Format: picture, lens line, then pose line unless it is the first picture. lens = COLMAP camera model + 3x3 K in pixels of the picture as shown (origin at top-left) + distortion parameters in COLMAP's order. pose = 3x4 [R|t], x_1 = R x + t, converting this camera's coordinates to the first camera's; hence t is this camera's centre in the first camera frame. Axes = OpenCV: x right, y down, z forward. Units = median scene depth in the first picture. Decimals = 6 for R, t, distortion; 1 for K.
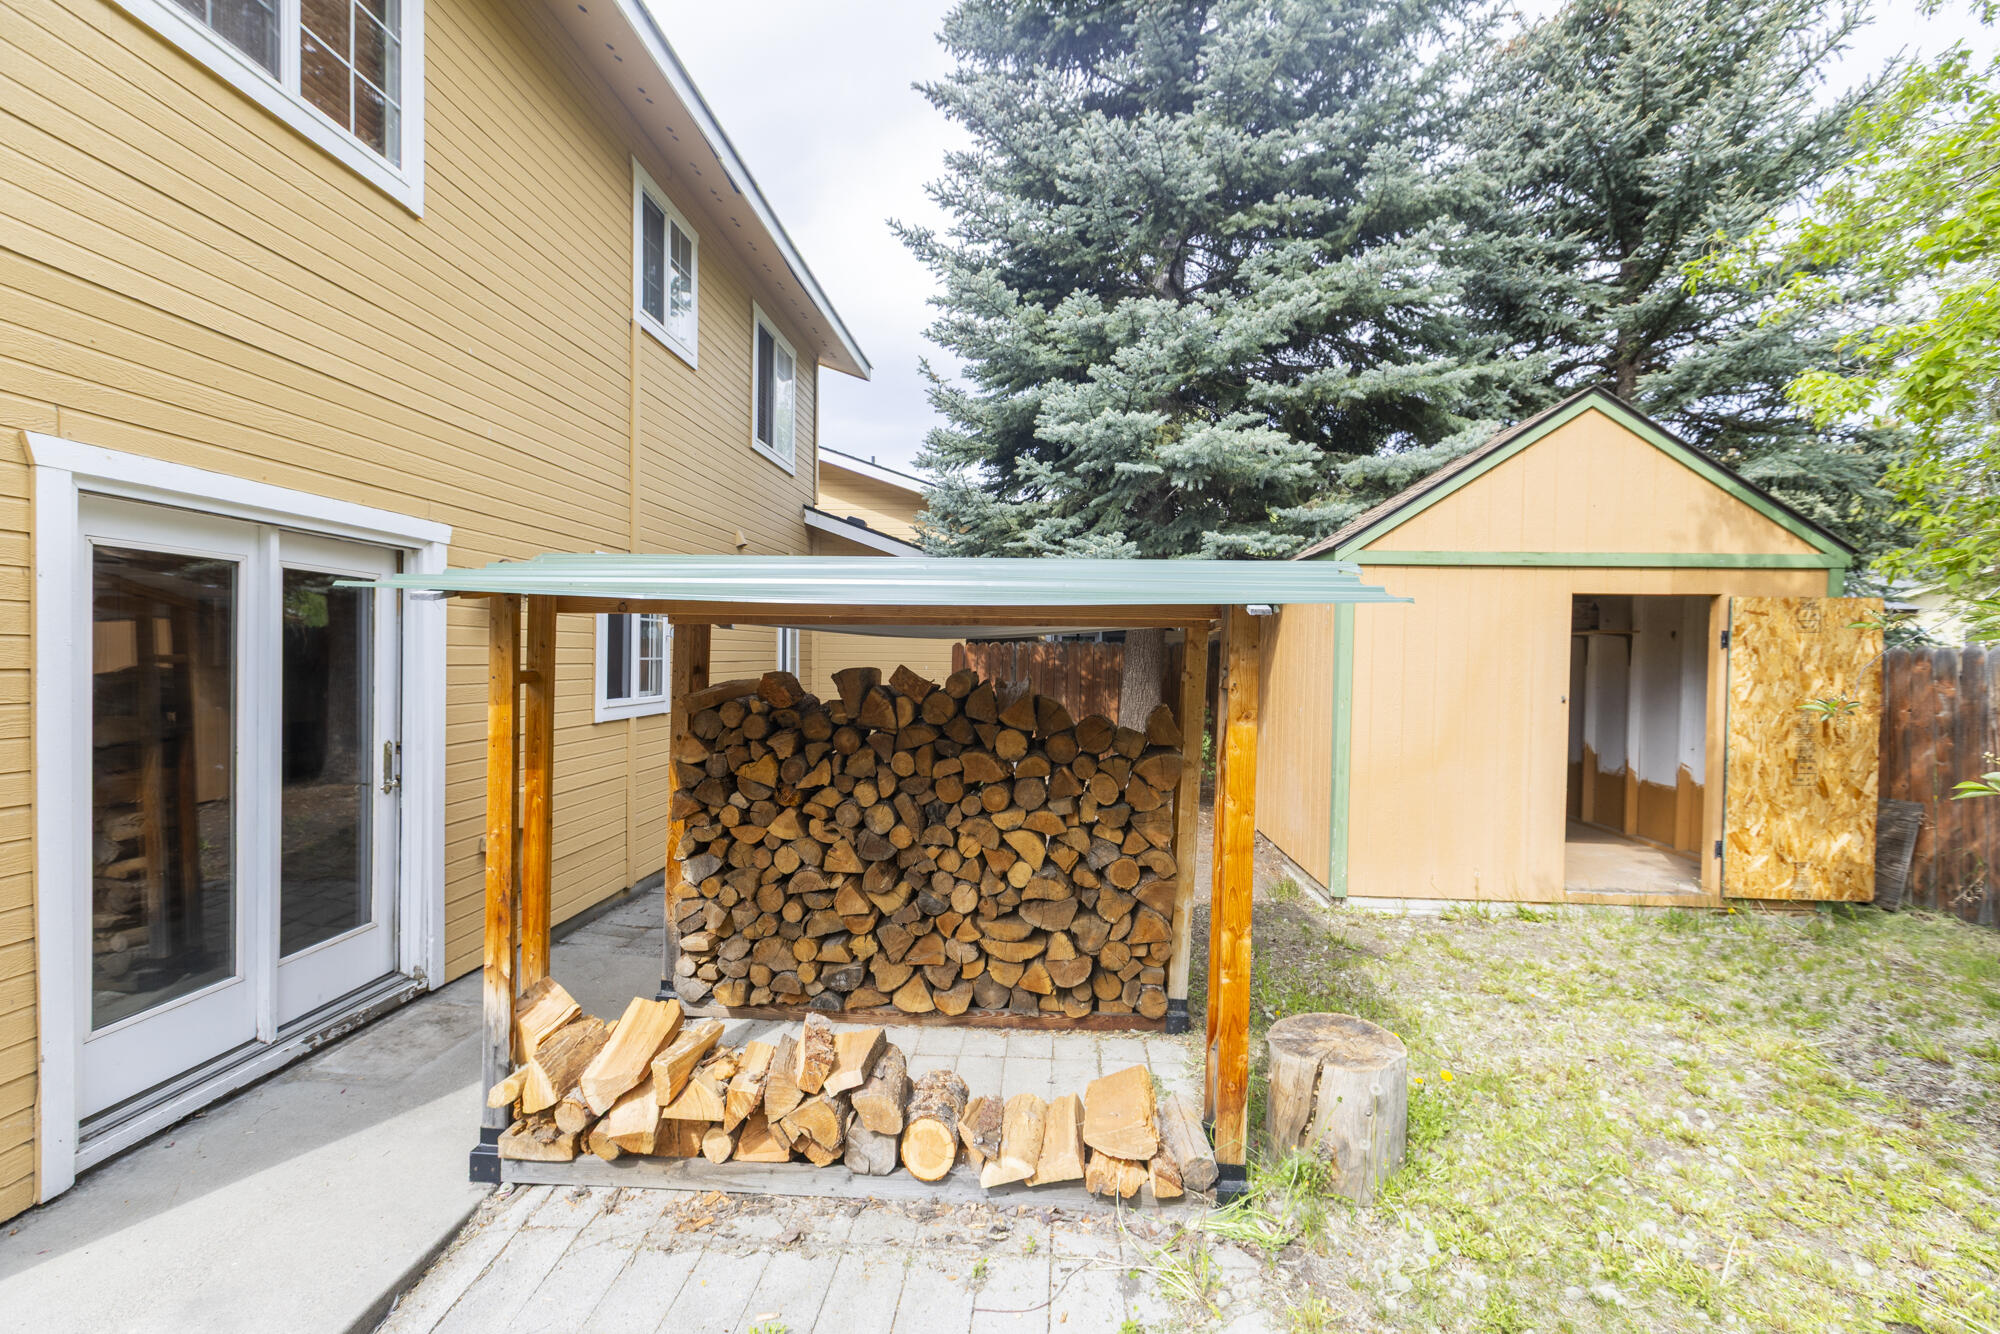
lens RADIAL K [[914.9, 0, 992.2], [0, 914.9, 677.9], [0, 0, 1]] dist [0.008565, -0.005228]
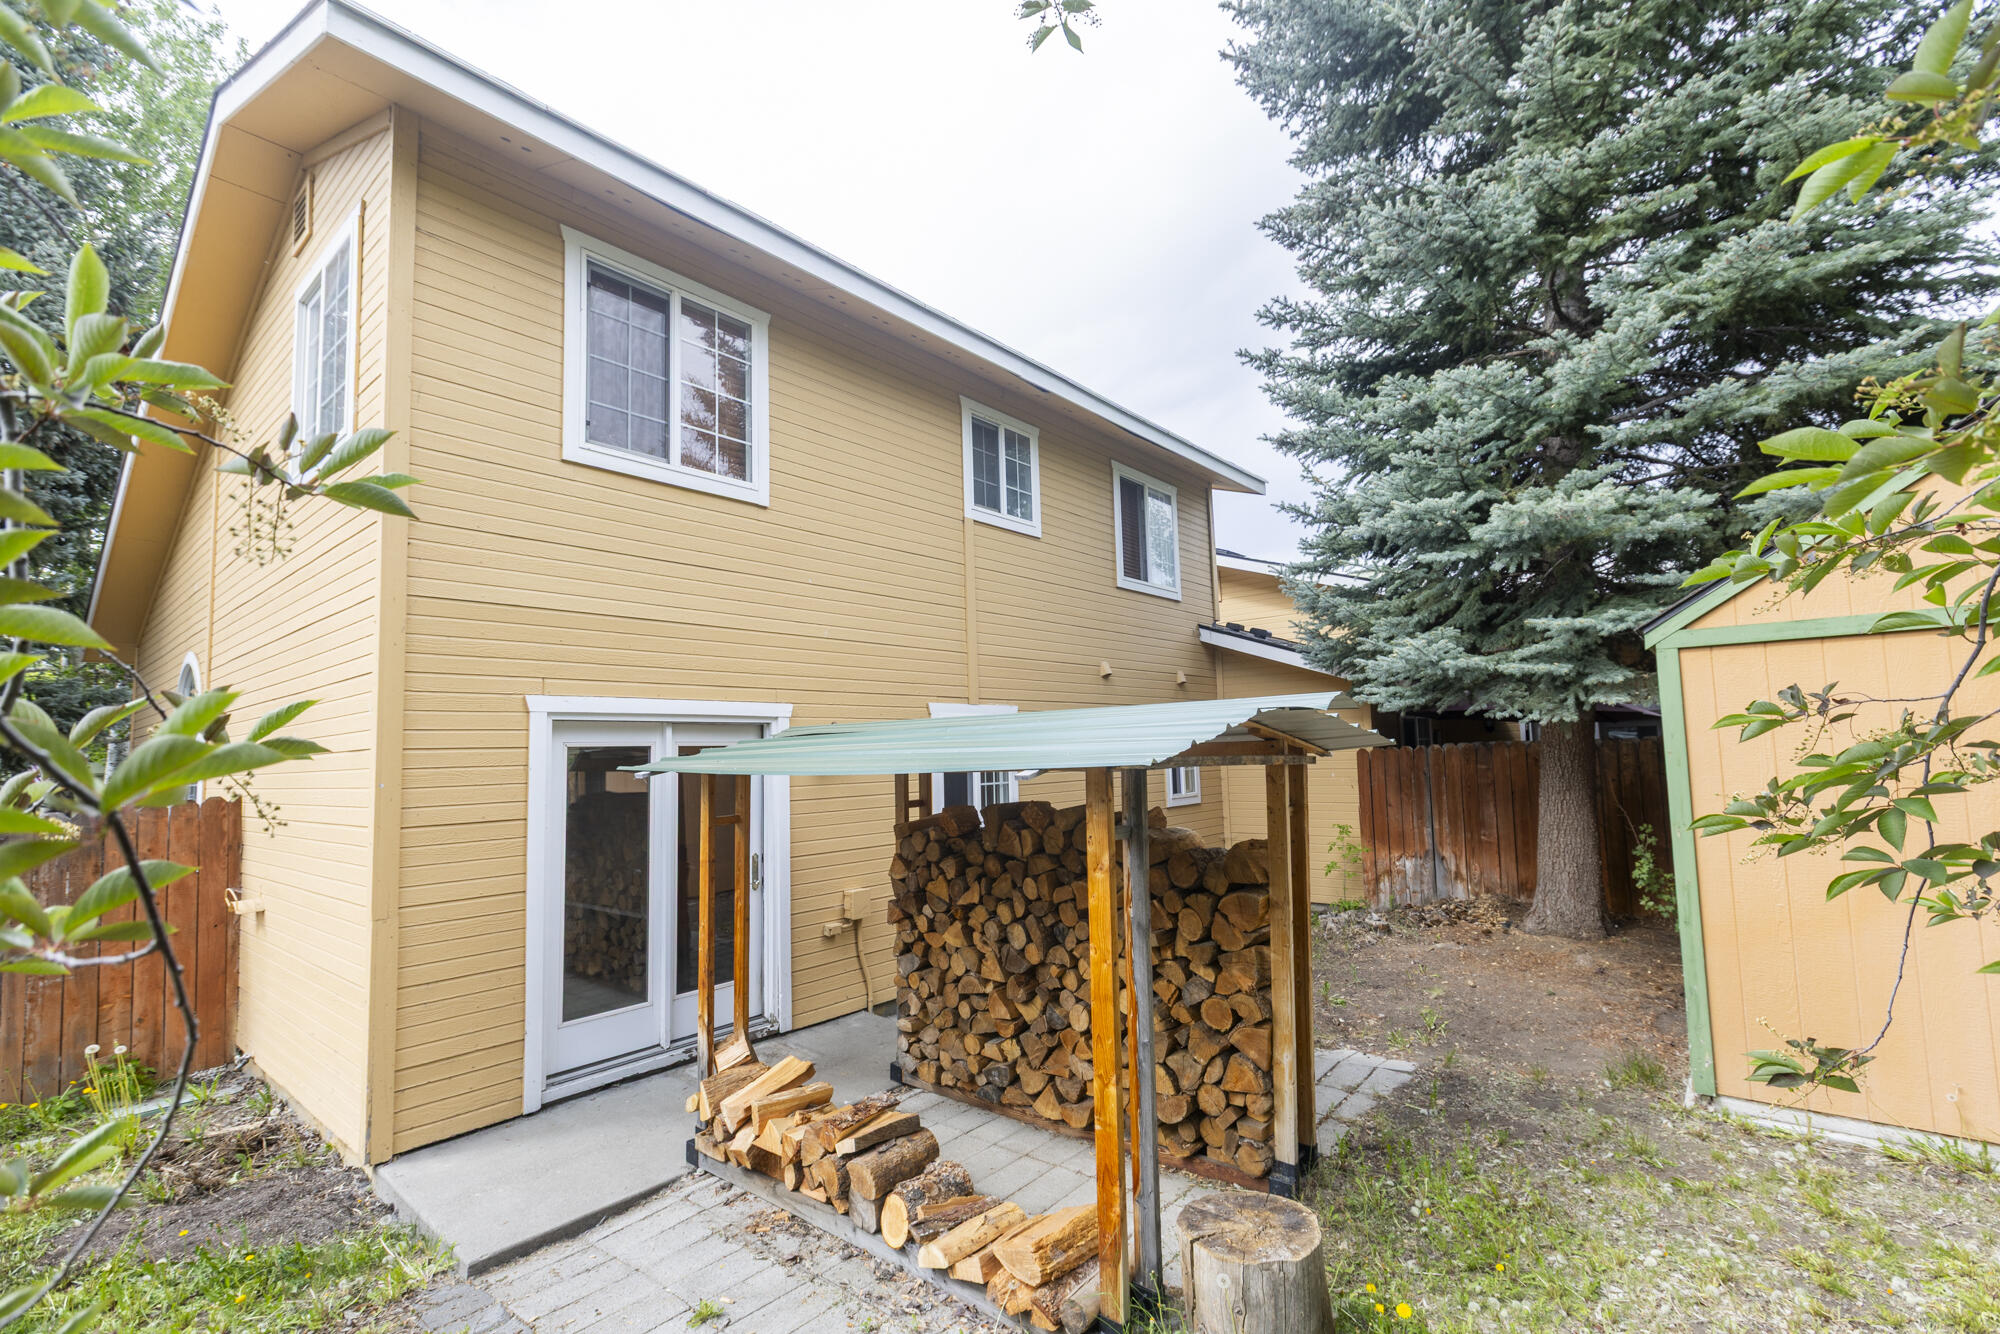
lens RADIAL K [[914.9, 0, 992.2], [0, 914.9, 677.9], [0, 0, 1]] dist [0.008565, -0.005228]
pose [[0.788959, -0.087054, -0.608247, 0.581101], [0.026990, 0.993867, -0.107237, -0.046191], [0.613852, 0.068189, 0.786470, 0.052913]]
